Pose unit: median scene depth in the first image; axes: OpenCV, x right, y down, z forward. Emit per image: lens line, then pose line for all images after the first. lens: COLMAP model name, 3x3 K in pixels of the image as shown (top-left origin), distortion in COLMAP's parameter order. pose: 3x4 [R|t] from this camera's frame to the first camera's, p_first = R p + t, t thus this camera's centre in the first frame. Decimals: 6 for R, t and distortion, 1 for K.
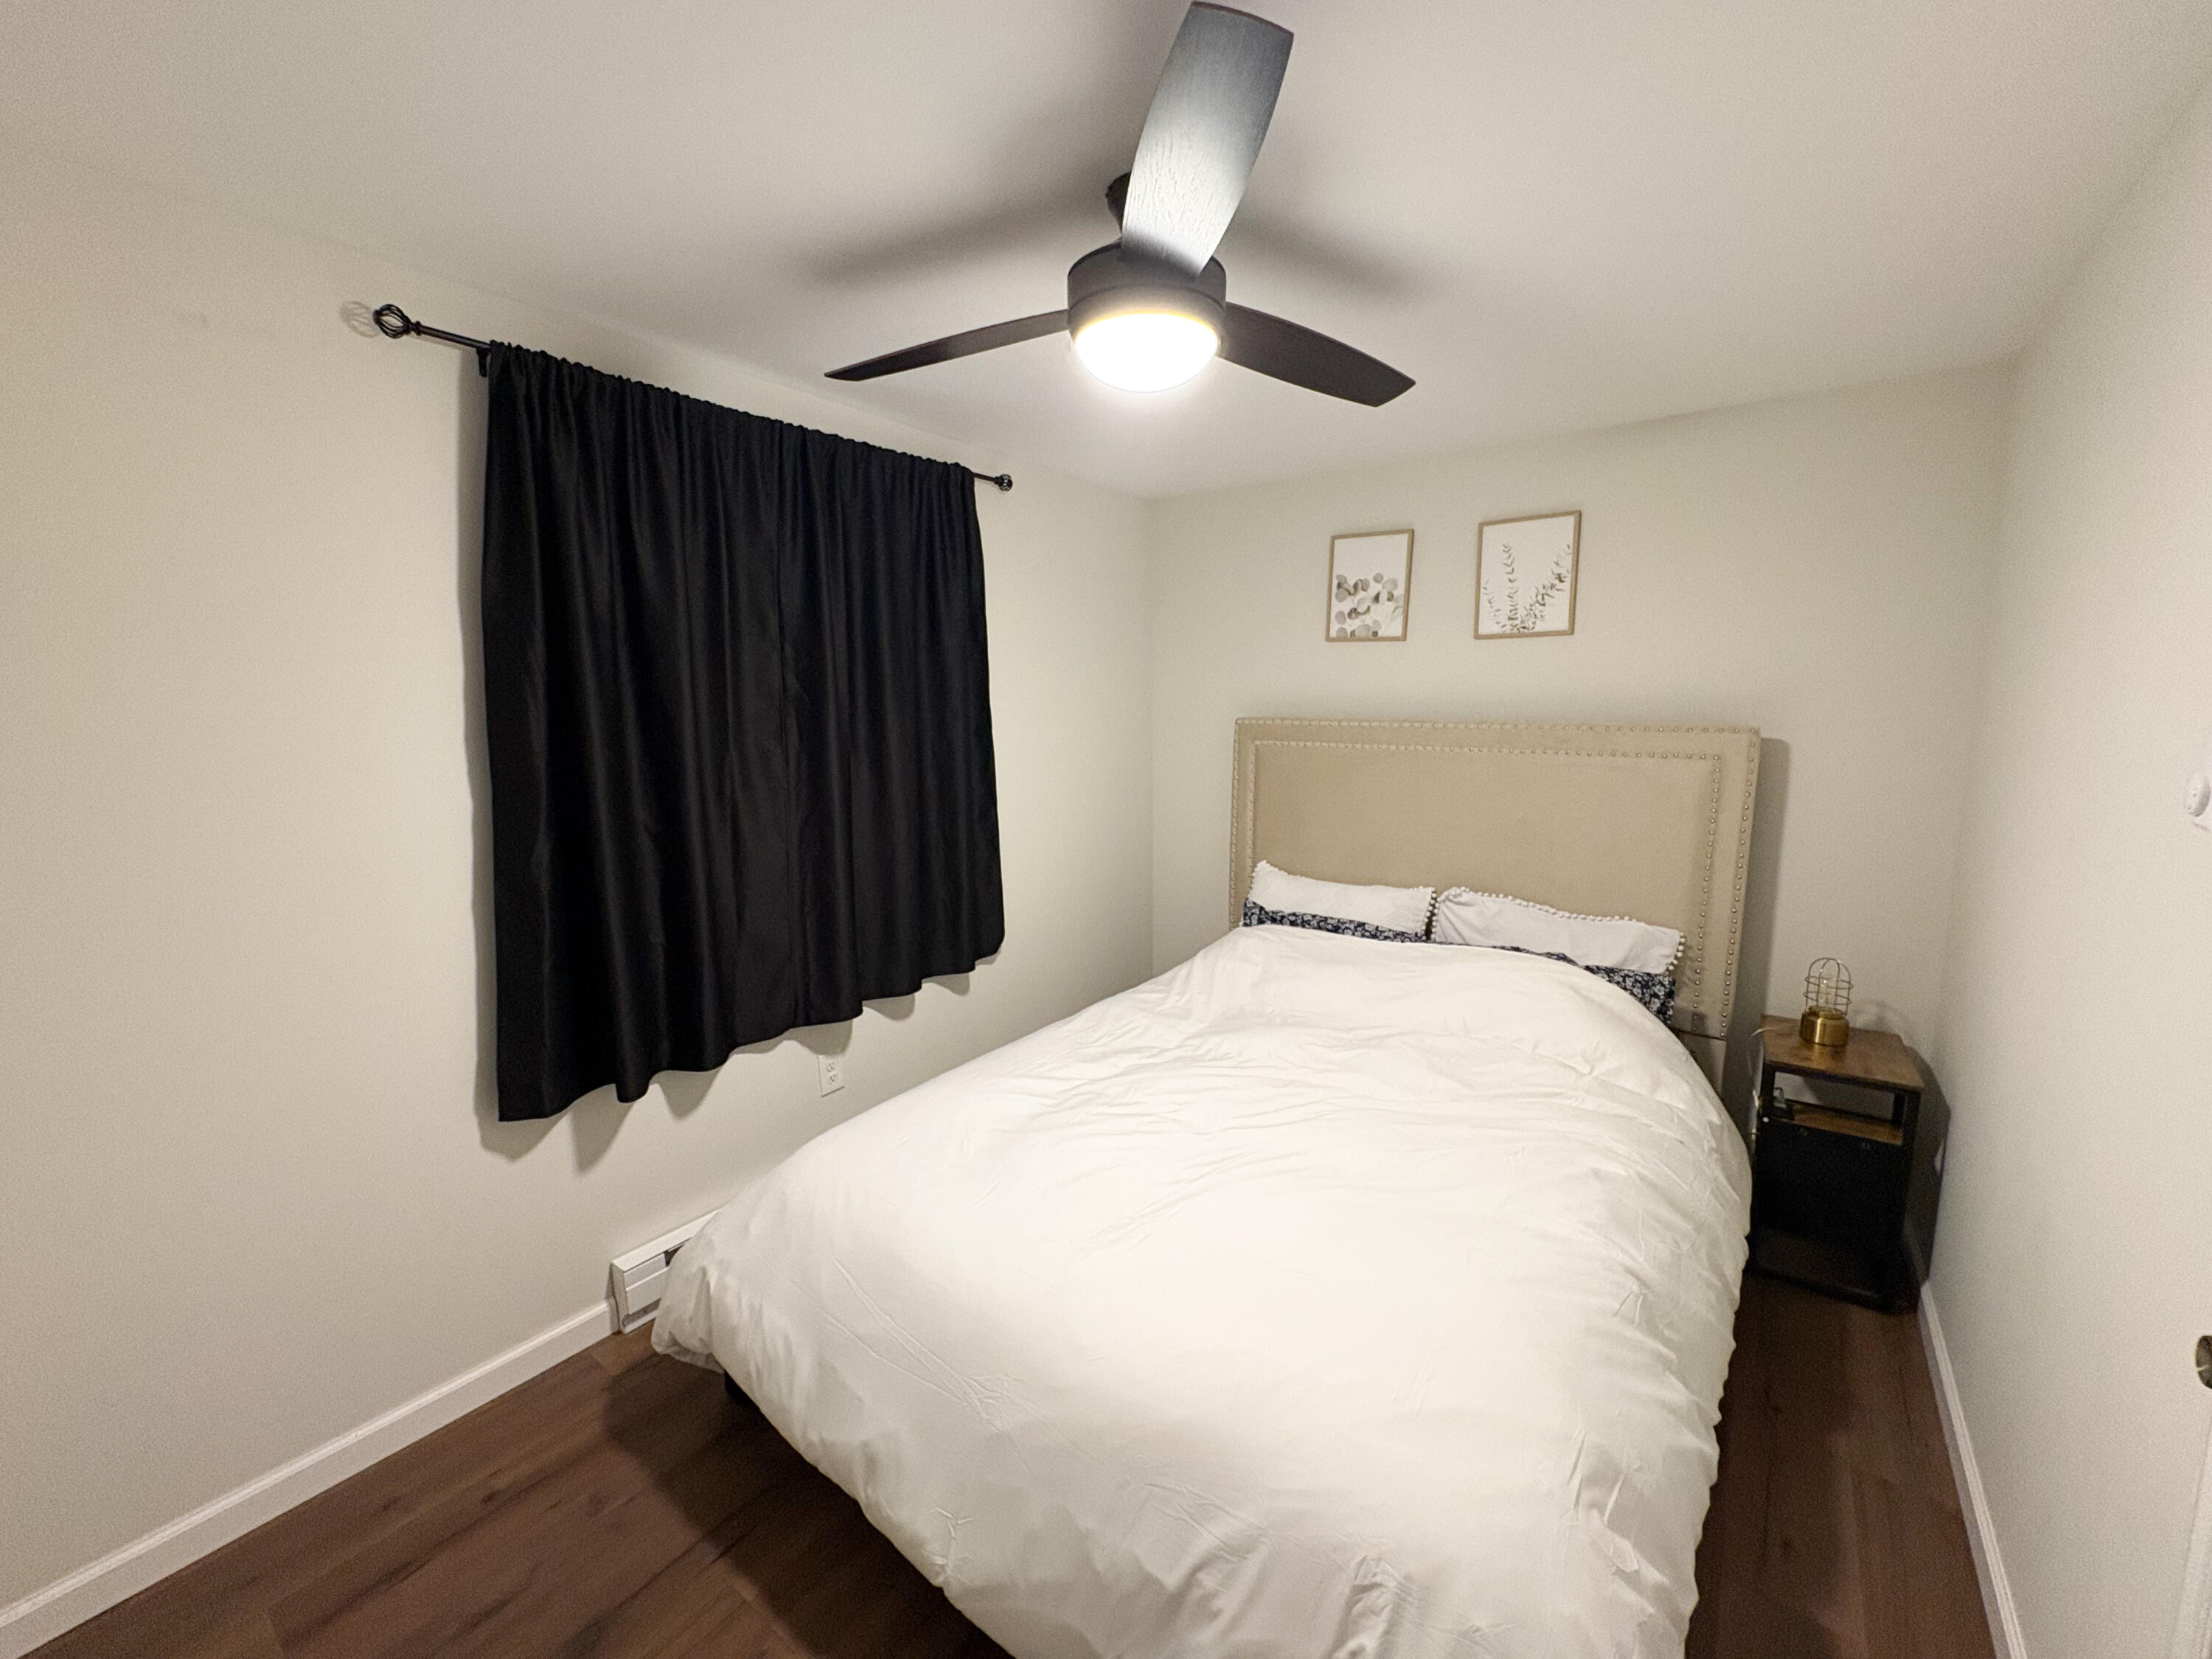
lens RADIAL K [[885.3, 0, 1106.0], [0, 885.3, 829.5], [0, 0, 1]] dist [-0.000193, 0.000008]
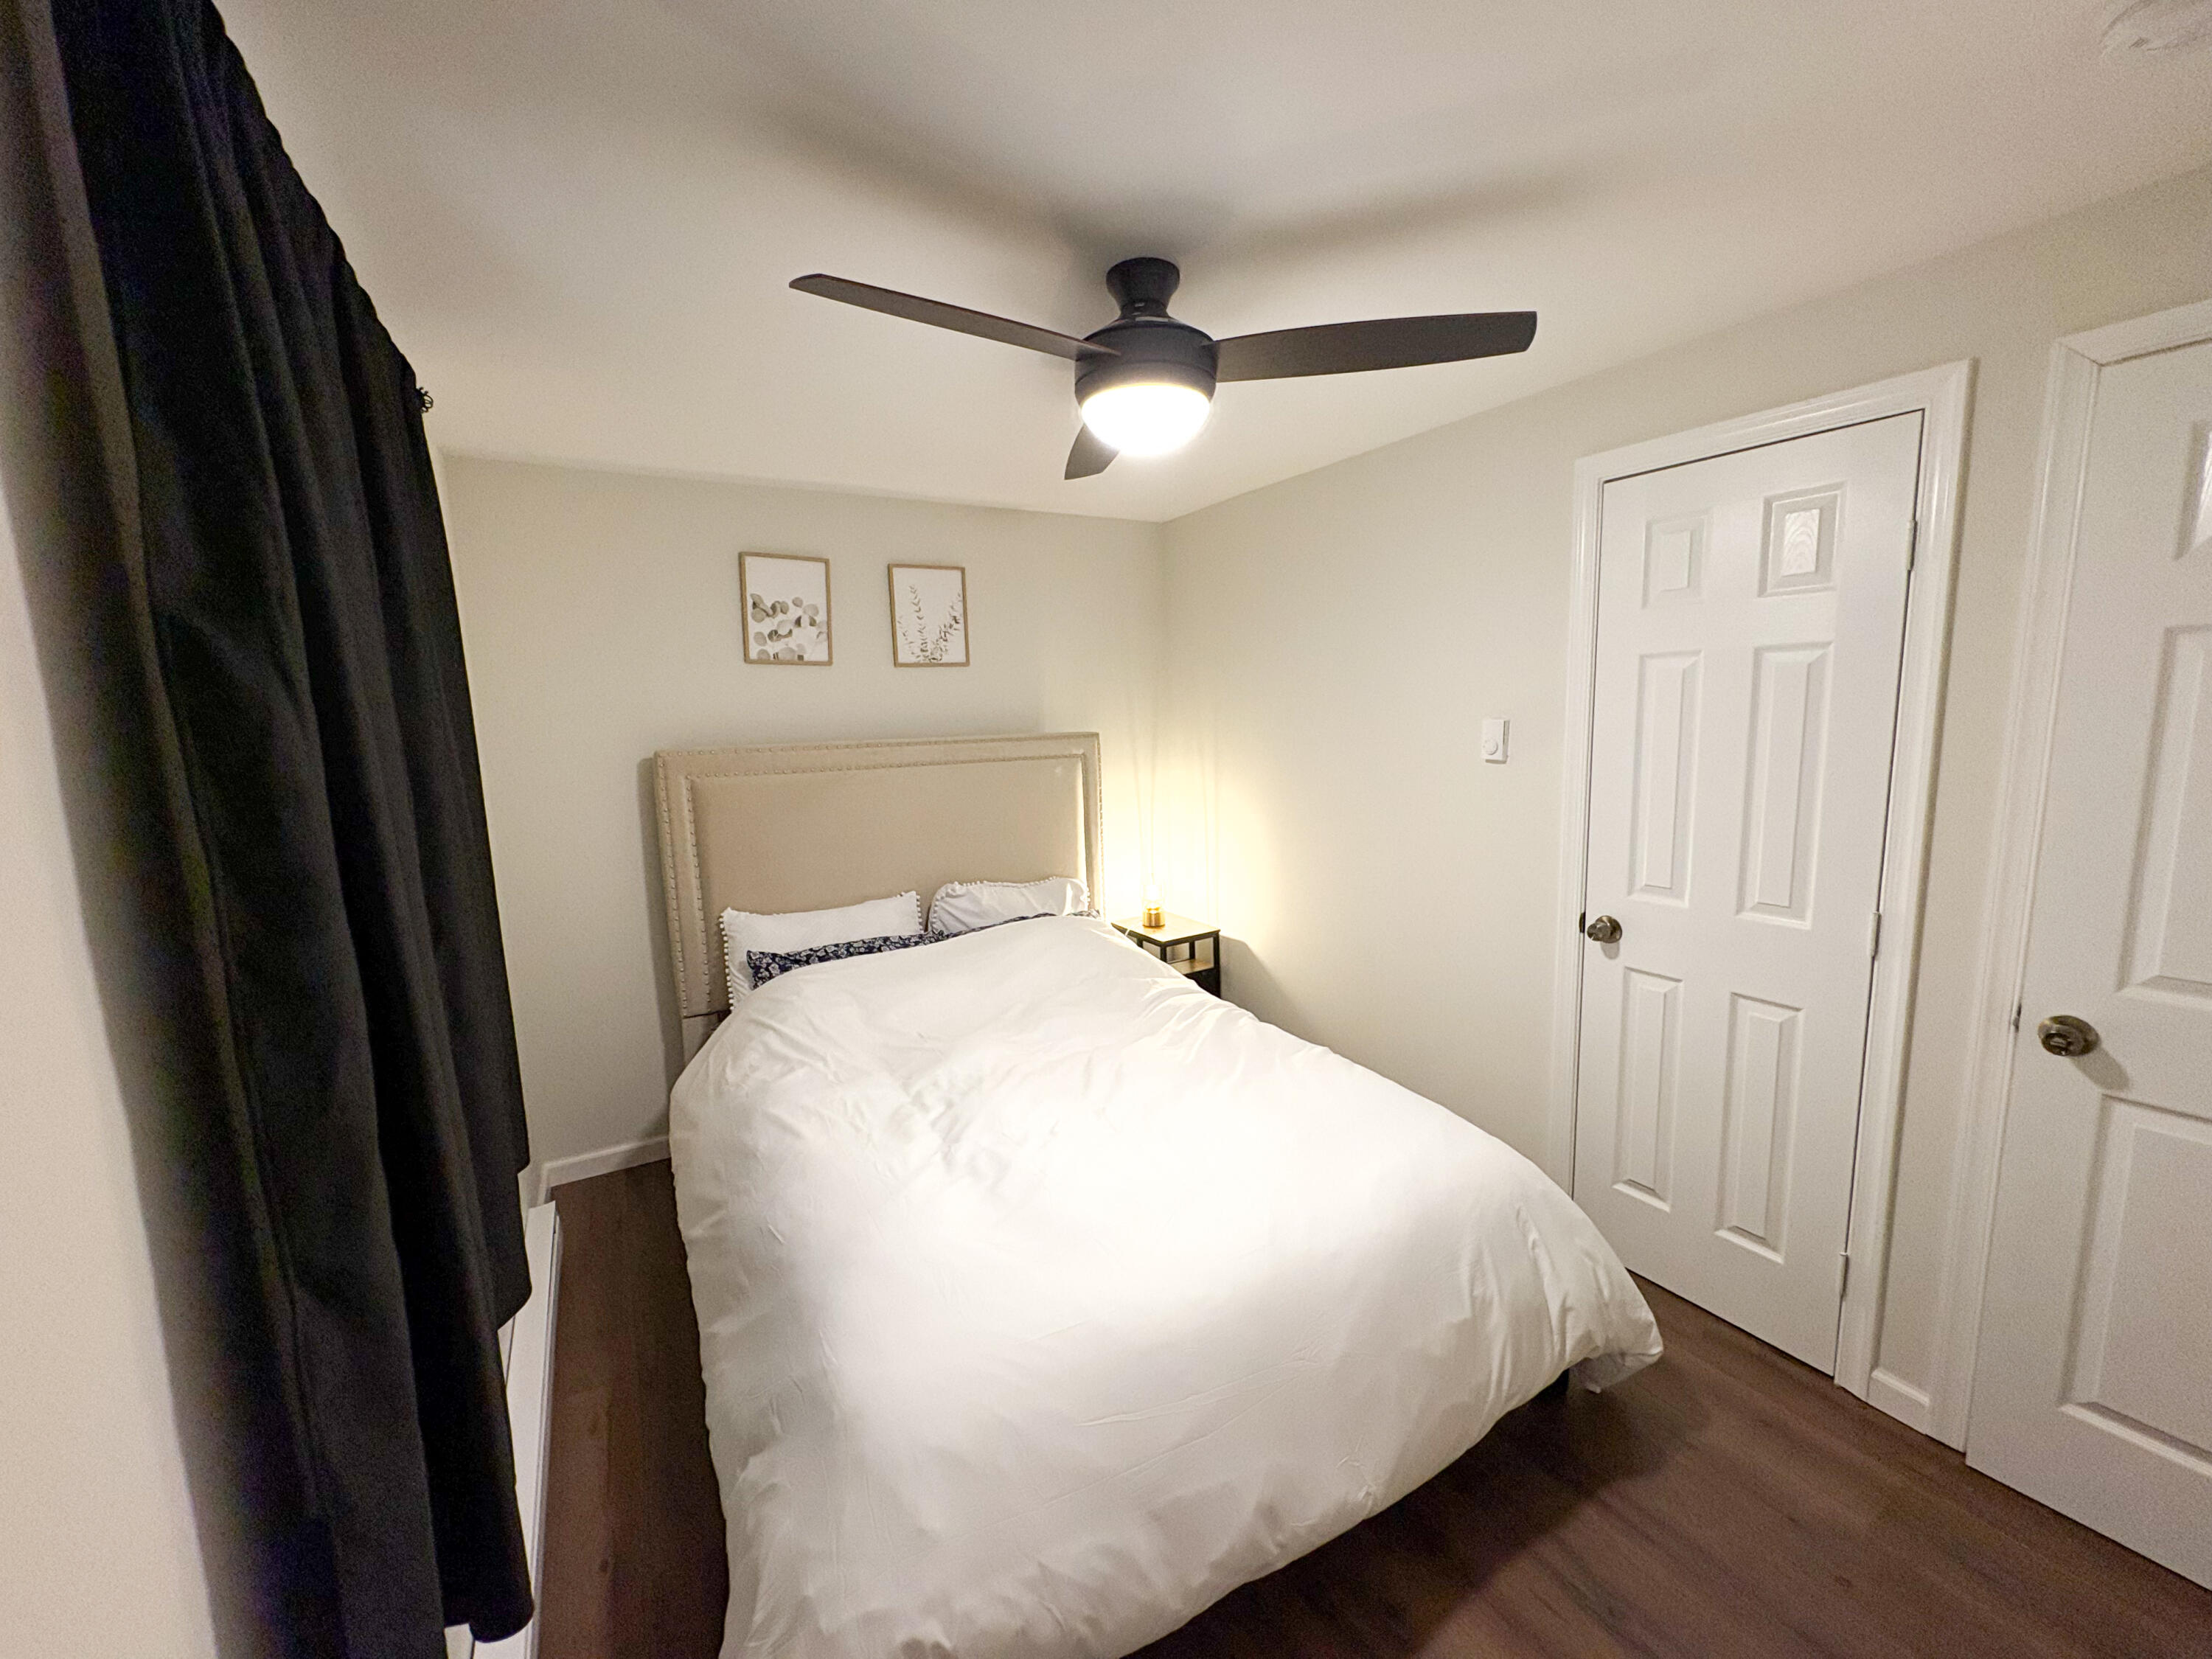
lens RADIAL K [[885.3, 0, 1106.0], [0, 885.3, 829.5], [0, 0, 1]] dist [-0.000193, 0.000008]
pose [[0.388451, -0.140056, 0.910764, -0.507518], [0.157304, 0.983953, 0.084219, -0.061739], [-0.907943, 0.110552, 0.404249, 0.312157]]
